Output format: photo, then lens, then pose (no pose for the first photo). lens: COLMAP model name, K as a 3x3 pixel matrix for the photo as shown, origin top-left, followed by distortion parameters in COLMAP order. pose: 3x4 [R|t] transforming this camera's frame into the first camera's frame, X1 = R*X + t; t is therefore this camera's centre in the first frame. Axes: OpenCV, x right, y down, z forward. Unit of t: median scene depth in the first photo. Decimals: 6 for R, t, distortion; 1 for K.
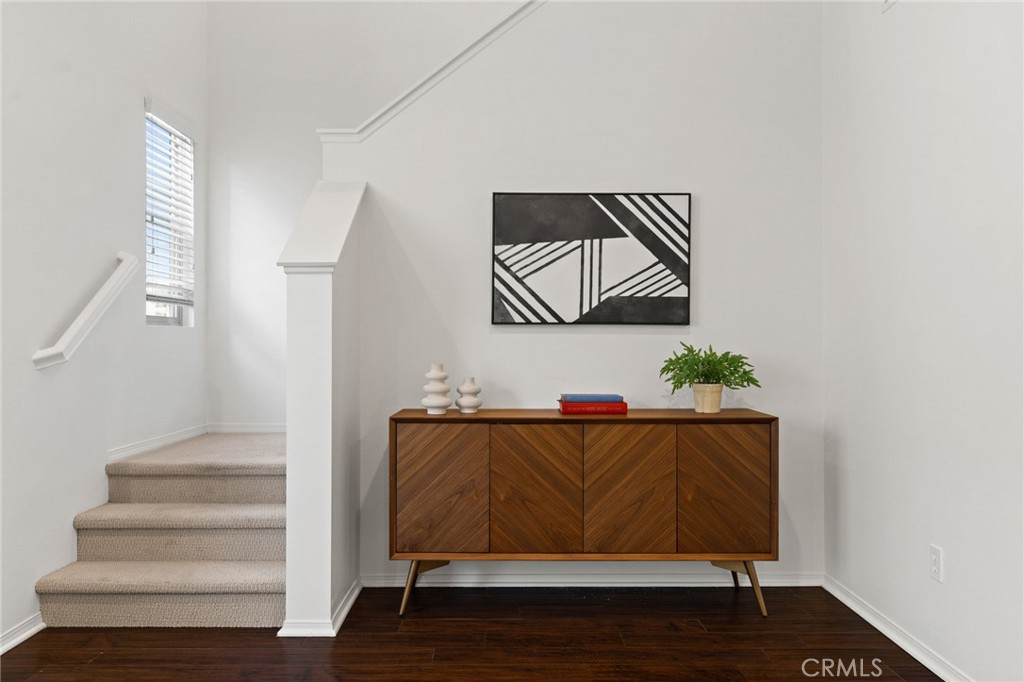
lens RADIAL K [[750.6, 0, 511.9], [0, 750.6, 343.3], [0, 0, 1]] dist [0.002017, 0.016509]
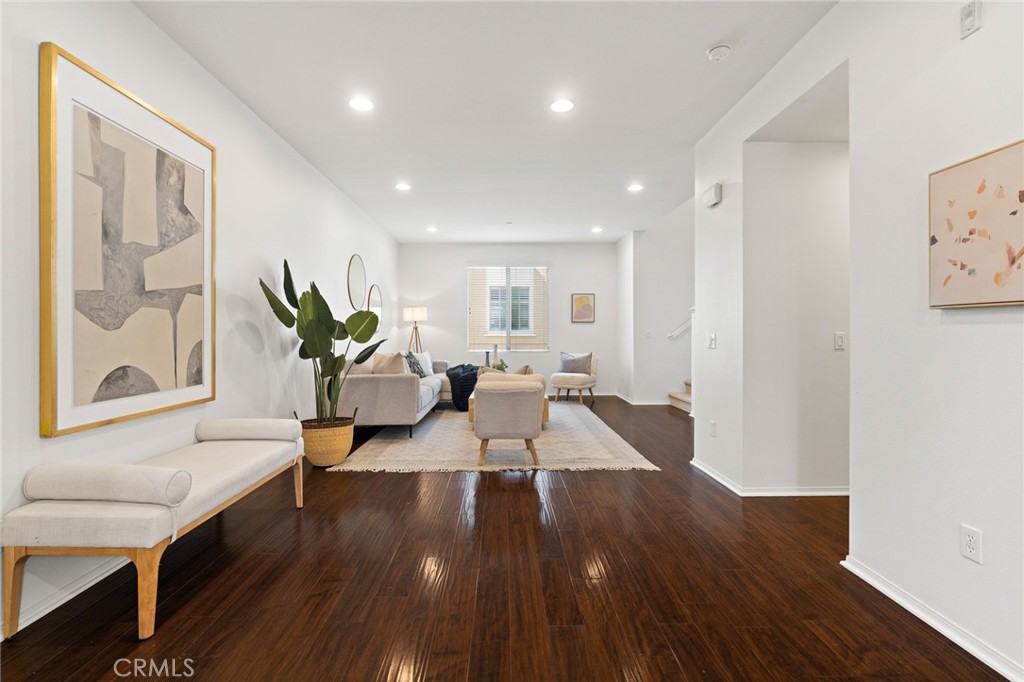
lens RADIAL K [[461.2, 0, 502.7], [0, 461.2, 333.6], [0, 0, 1]] dist [-0.013744, 0.003426]
pose [[-0.002180, -0.001341, -0.999997, 1.556140], [-0.000055, 0.999999, -0.001340, 0.006694], [0.999998, 0.000052, -0.002181, 0.110557]]
